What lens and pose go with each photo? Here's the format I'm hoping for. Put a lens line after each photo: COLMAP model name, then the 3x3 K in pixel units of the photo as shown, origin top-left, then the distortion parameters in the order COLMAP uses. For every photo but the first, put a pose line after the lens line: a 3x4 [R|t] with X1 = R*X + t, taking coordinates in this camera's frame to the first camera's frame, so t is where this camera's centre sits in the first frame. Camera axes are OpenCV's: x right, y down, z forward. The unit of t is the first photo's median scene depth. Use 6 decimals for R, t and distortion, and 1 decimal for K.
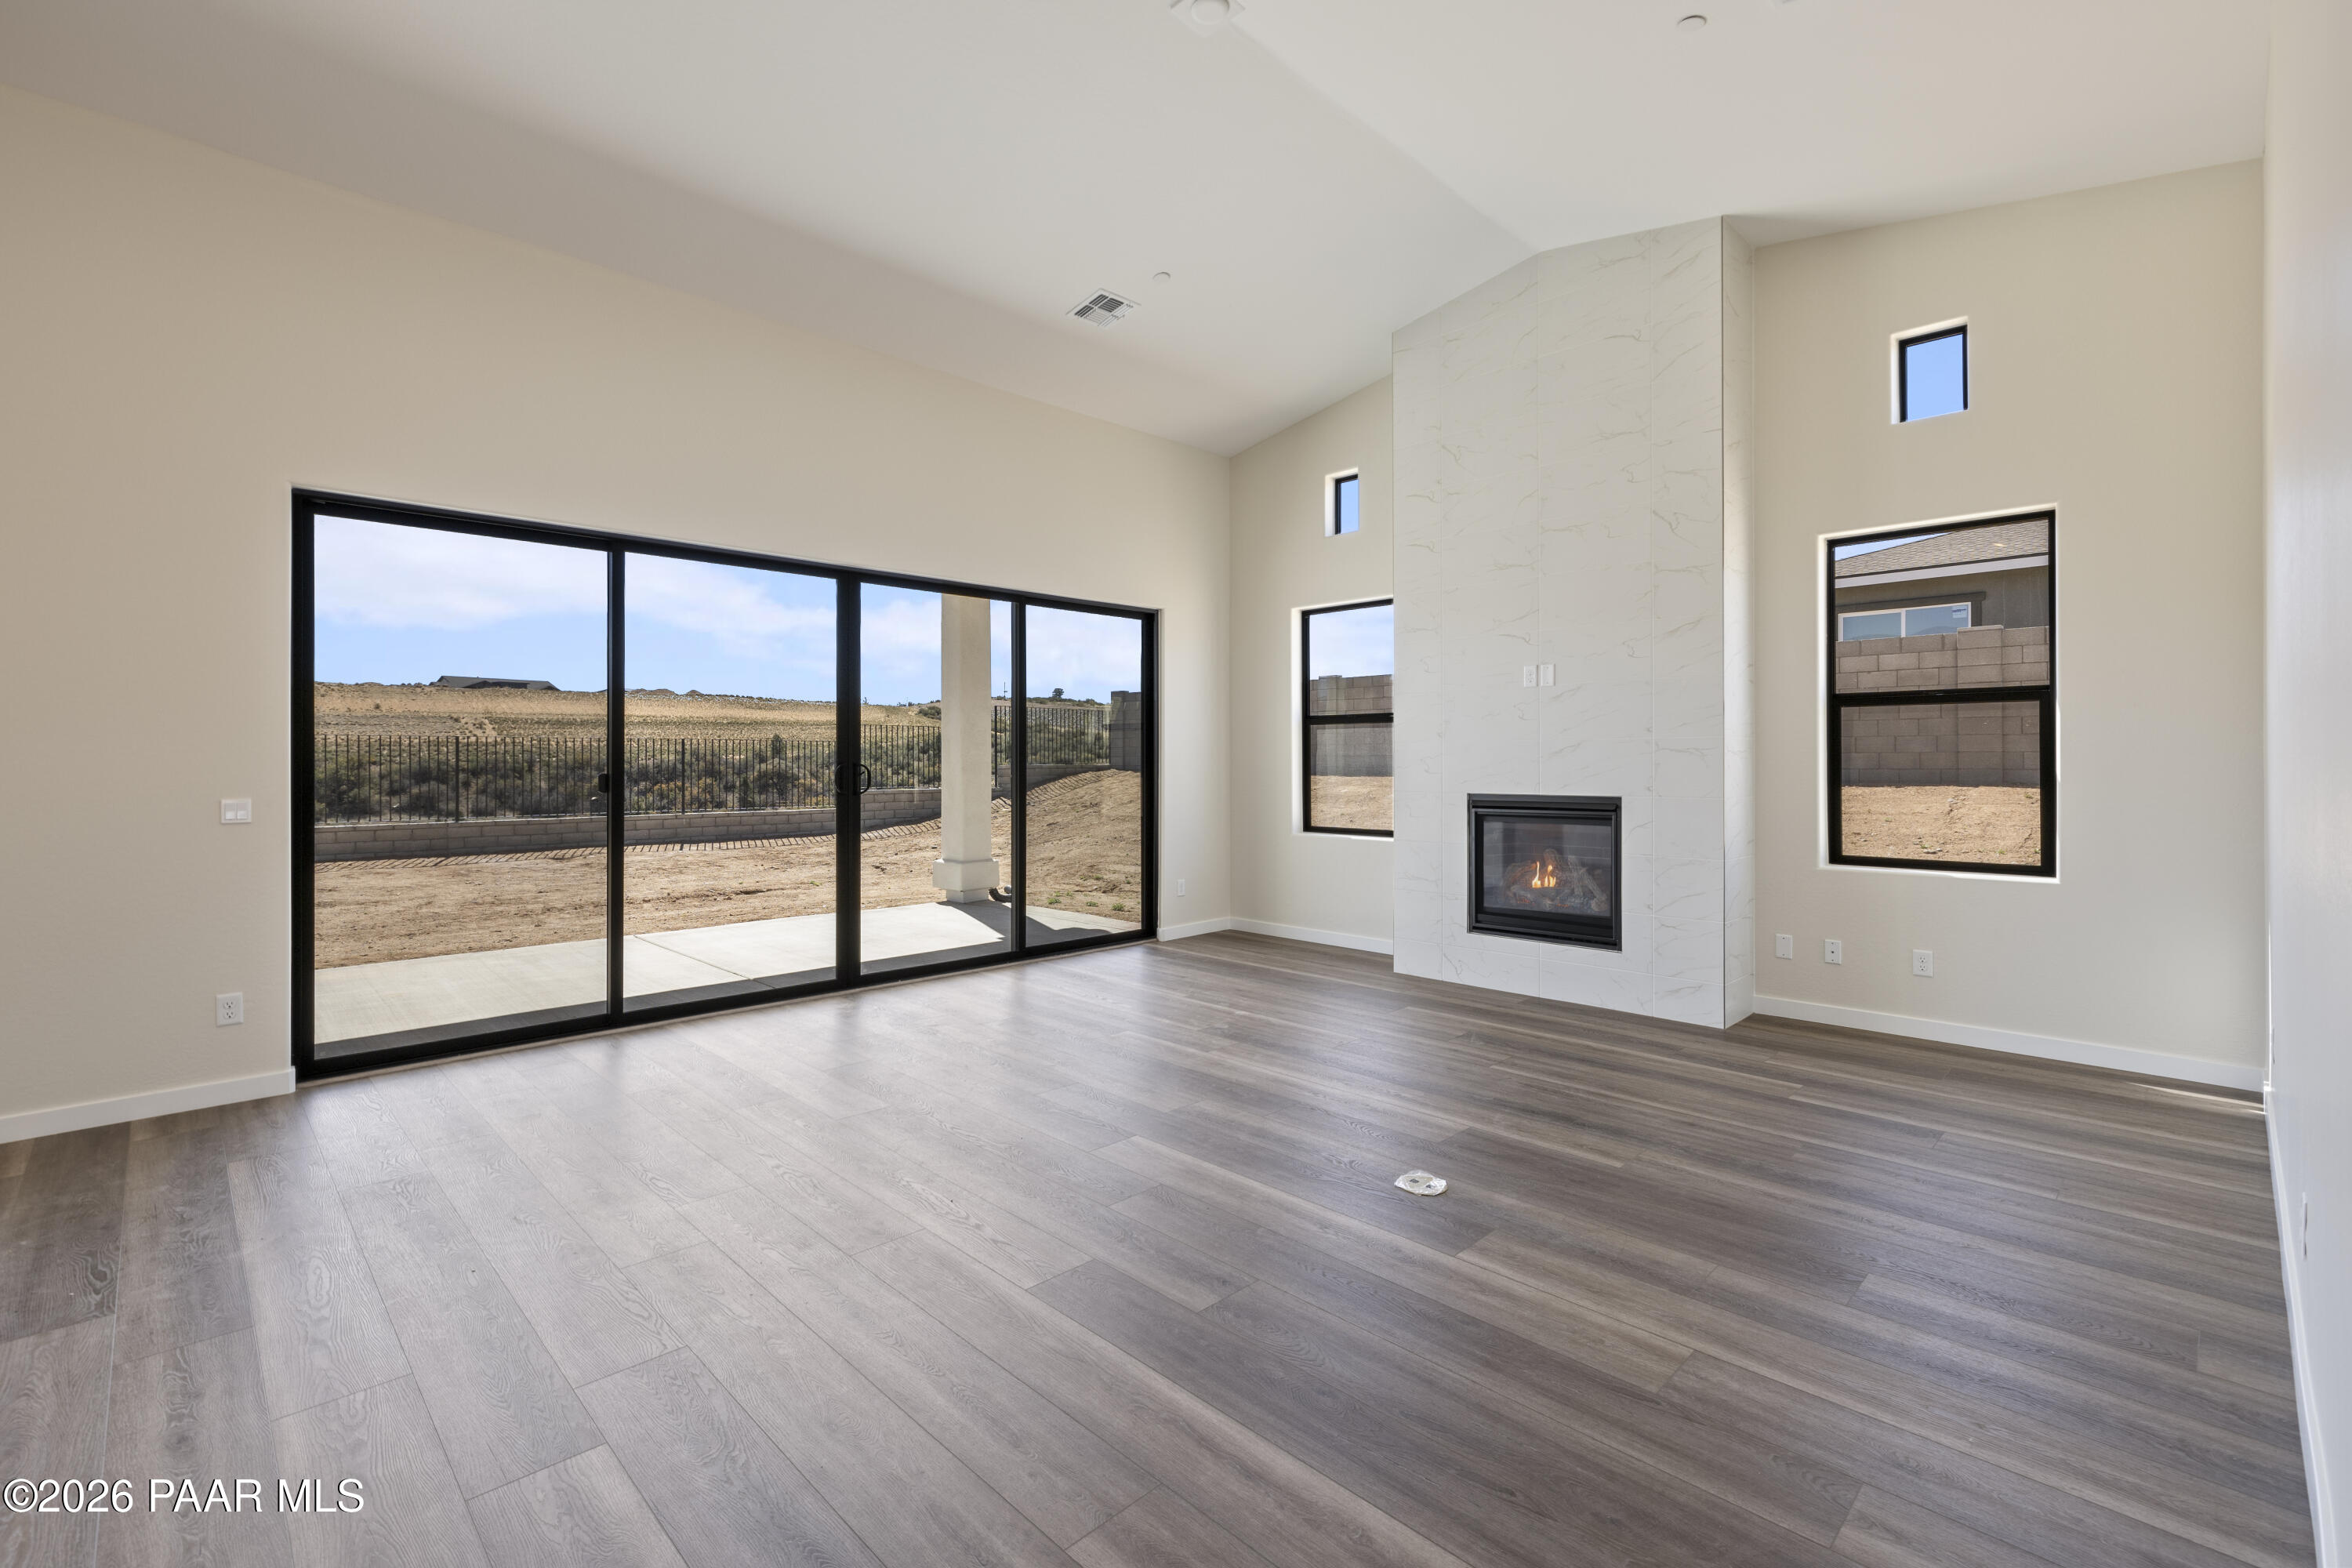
lens RADIAL K [[1023.9, 0, 1176.9], [0, 1023.9, 758.4], [0, 0, 1]] dist [0.000557, 0.000249]
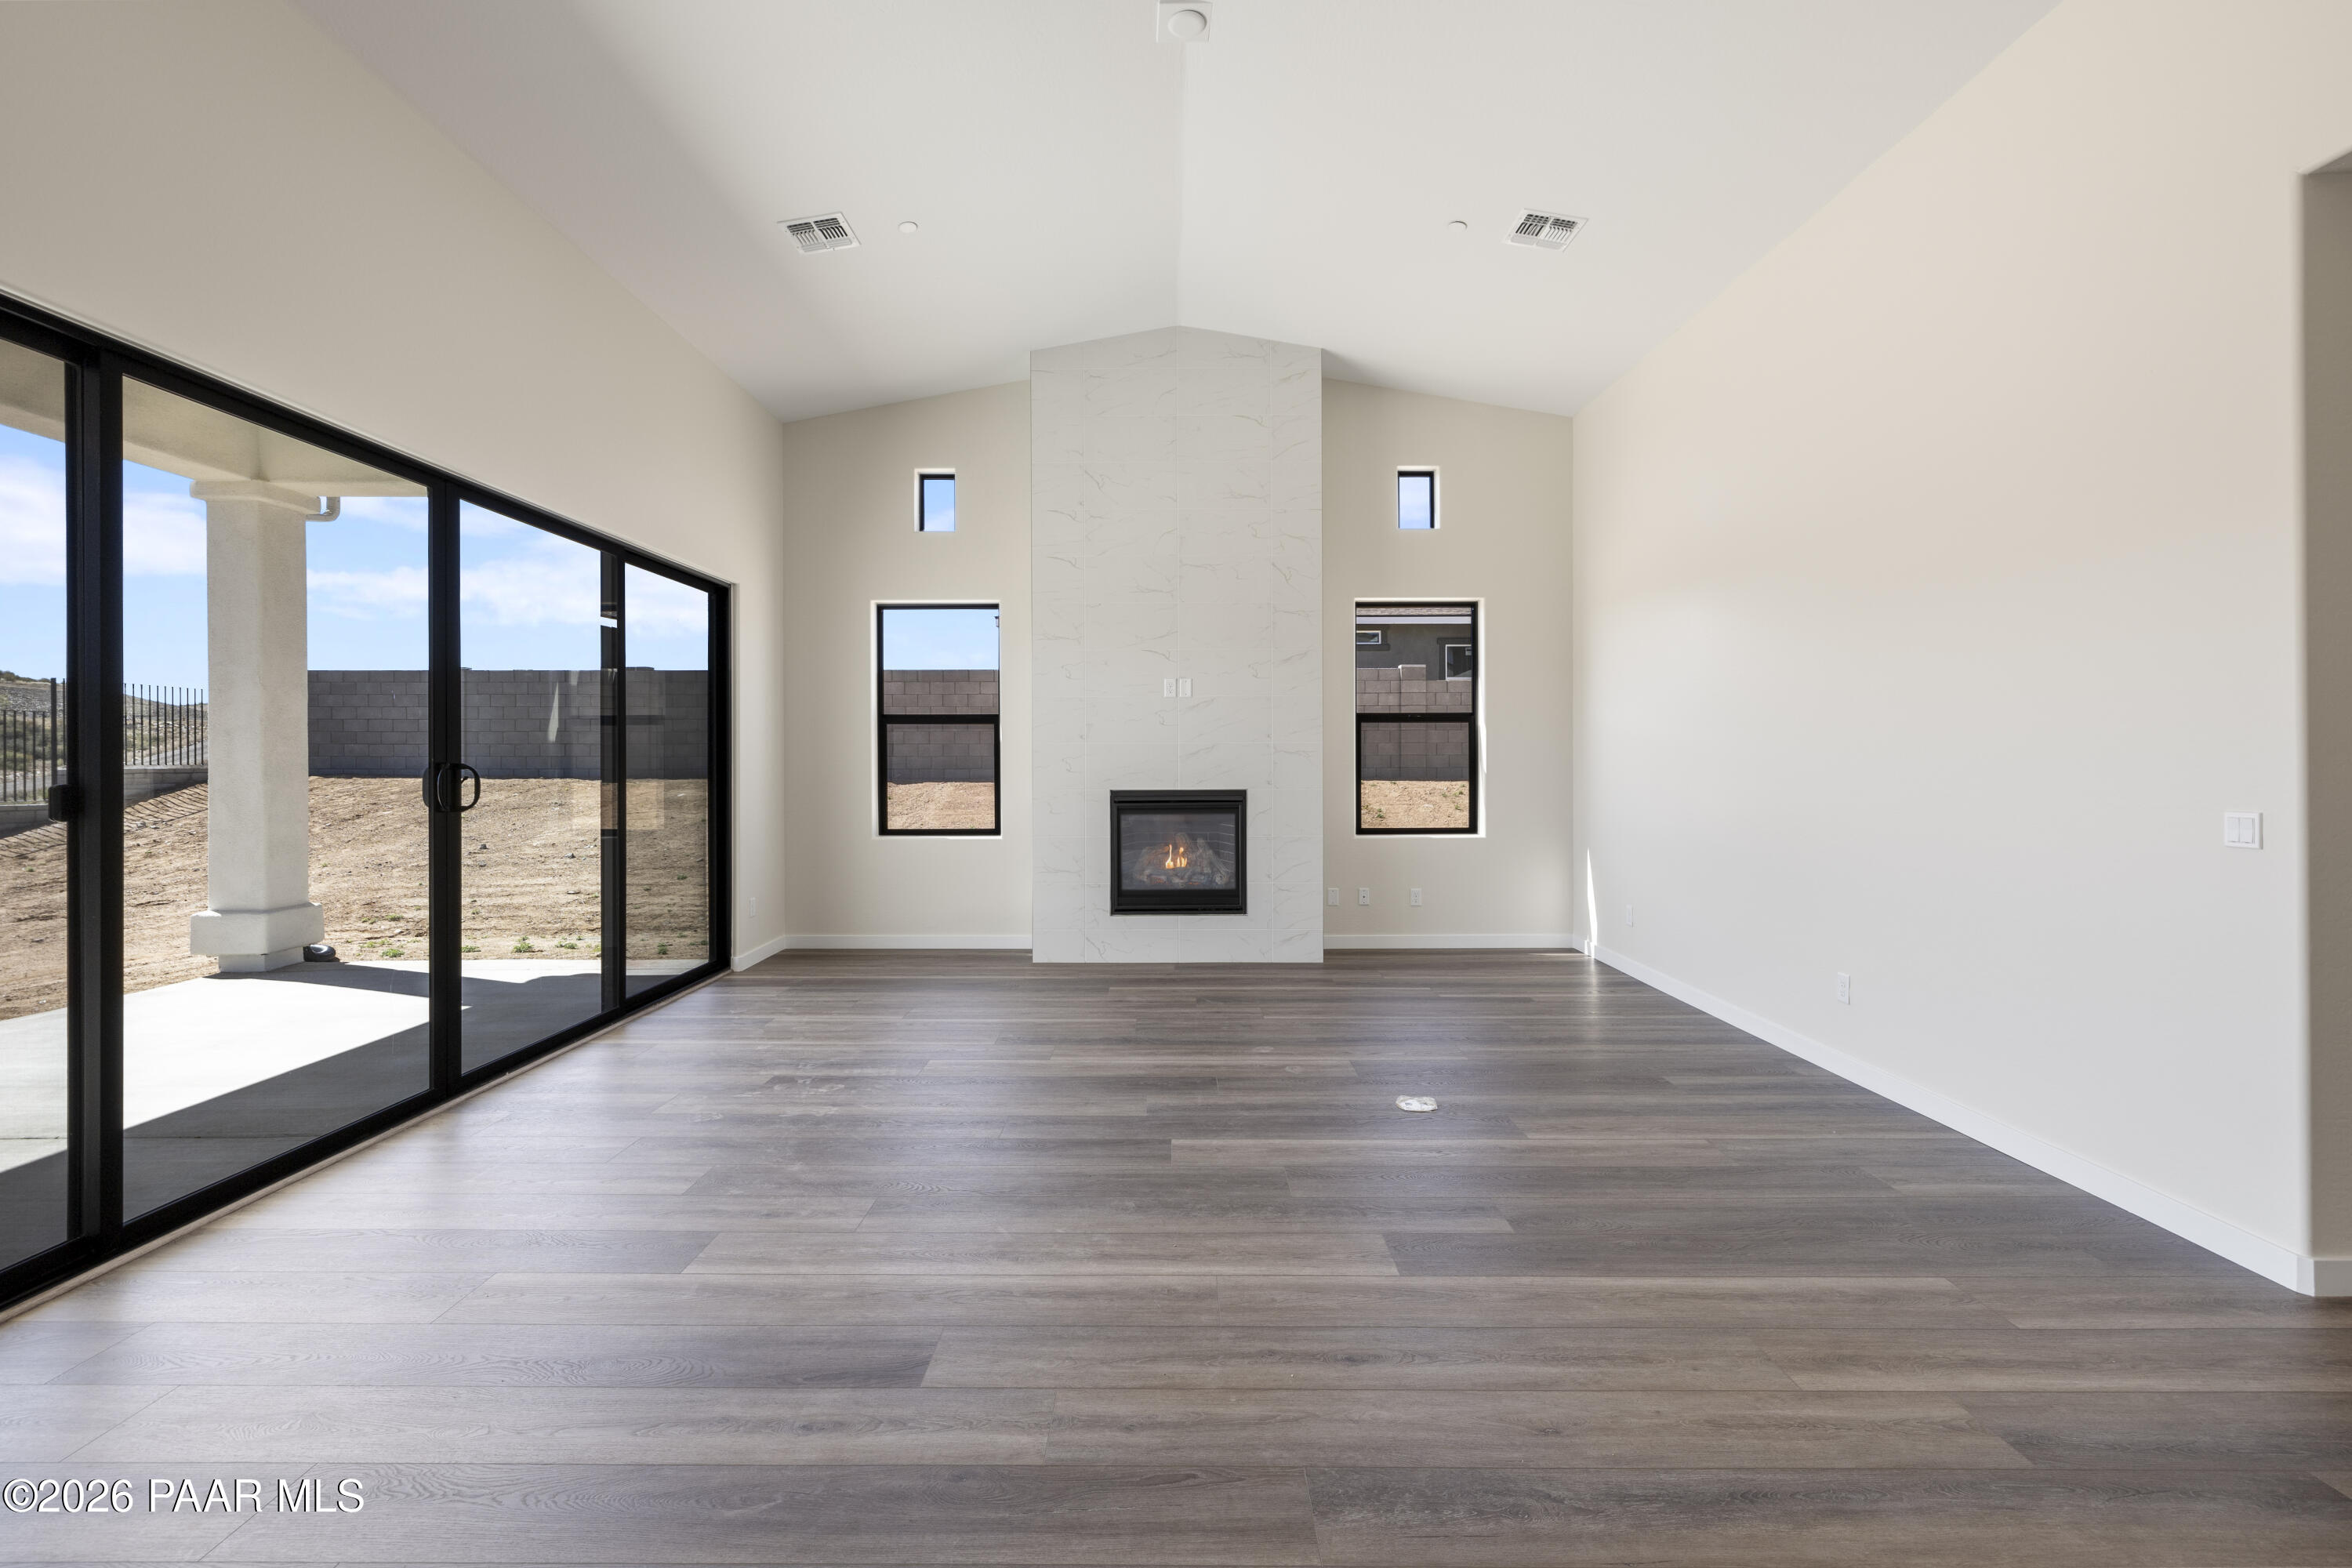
lens RADIAL K [[989.2, 0, 1165.5], [0, 989.2, 760.7], [0, 0, 1]] dist [-0.001509, 0.000347]
pose [[0.704838, 0.000266, 0.709369, -0.445359], [-0.000838, 1.000000, 0.000458, 0.001692], [-0.709368, -0.000918, 0.704837, 0.206801]]
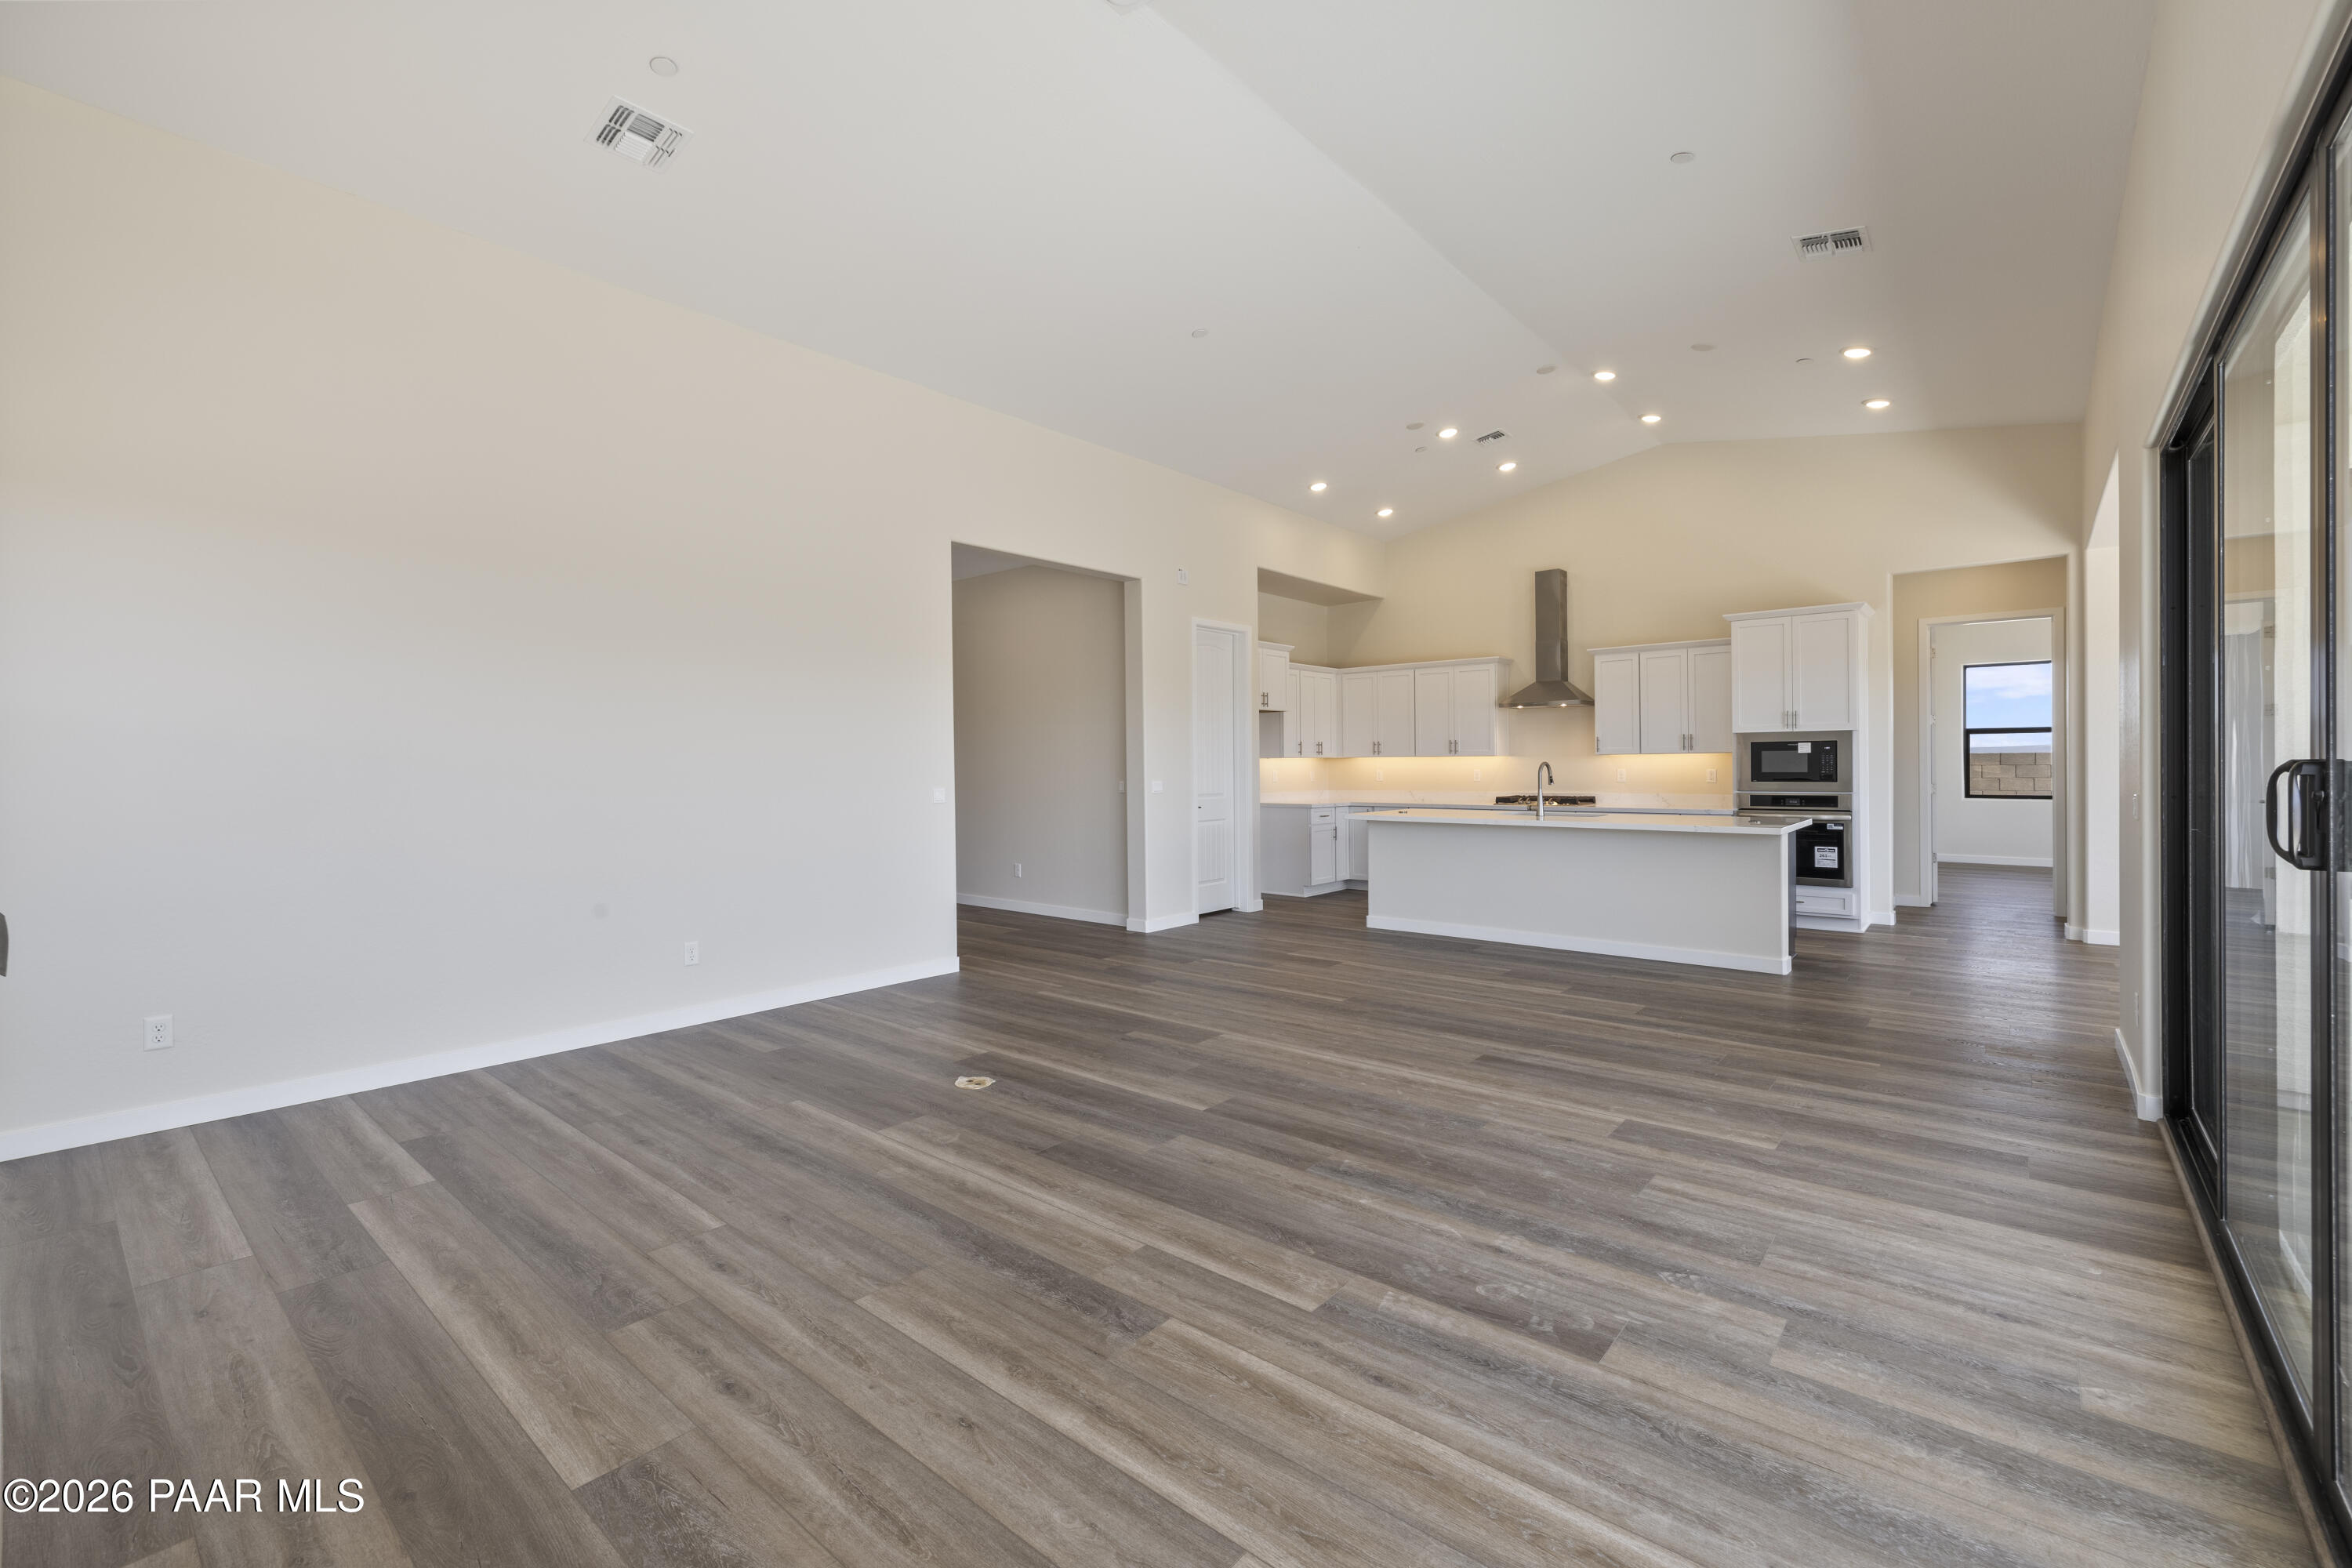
lens RADIAL K [[989.2, 0, 1165.5], [0, 989.2, 760.7], [0, 0, 1]] dist [-0.001509, 0.000347]
pose [[-0.996610, 0.009844, -0.081675, 0.050080], [0.010324, 0.999932, -0.005457, 0.003273], [0.081616, -0.006282, -0.996644, 1.262117]]
